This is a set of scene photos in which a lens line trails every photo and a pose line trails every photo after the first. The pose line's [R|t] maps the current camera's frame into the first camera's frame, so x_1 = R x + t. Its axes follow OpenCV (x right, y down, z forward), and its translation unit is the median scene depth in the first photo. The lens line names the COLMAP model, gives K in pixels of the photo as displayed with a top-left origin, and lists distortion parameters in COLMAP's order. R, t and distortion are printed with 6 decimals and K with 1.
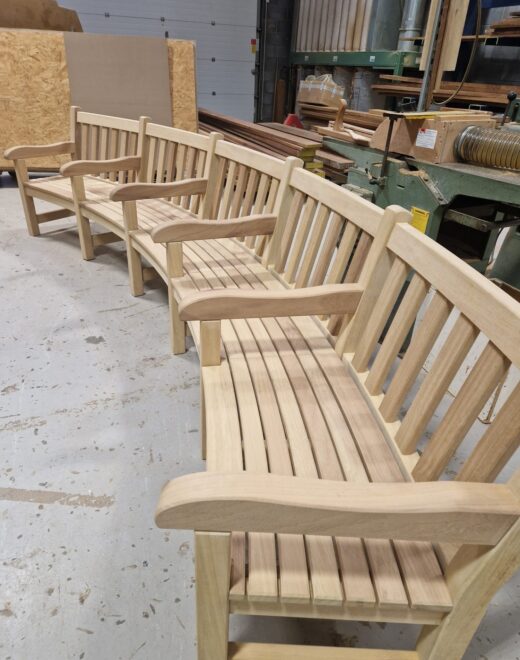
lens RADIAL K [[450.6, 0, 260.0], [0, 450.6, 330.0], [0, 0, 1]] dist [0.086910, -0.073183]
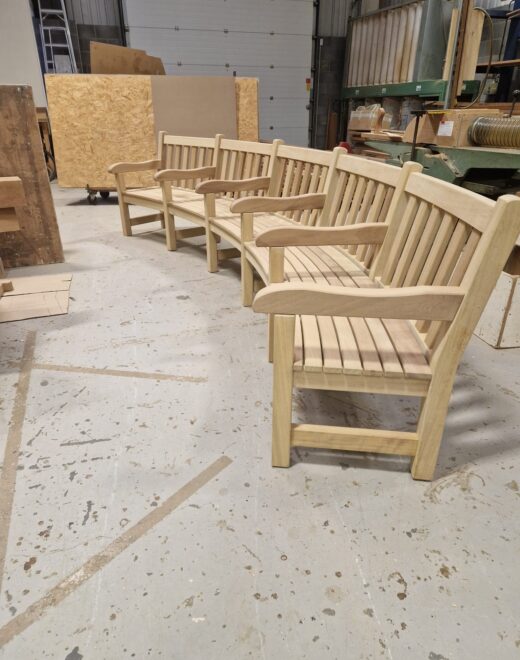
lens RADIAL K [[450.9, 0, 268.5], [0, 450.9, 332.1], [0, 0, 1]] dist [0.089870, -0.077222]
pose [[0.995173, 0.001943, -0.098120, 0.001267], [-0.008724, 0.997598, -0.068723, 0.151818], [0.097751, 0.069247, 0.992799, -0.174707]]
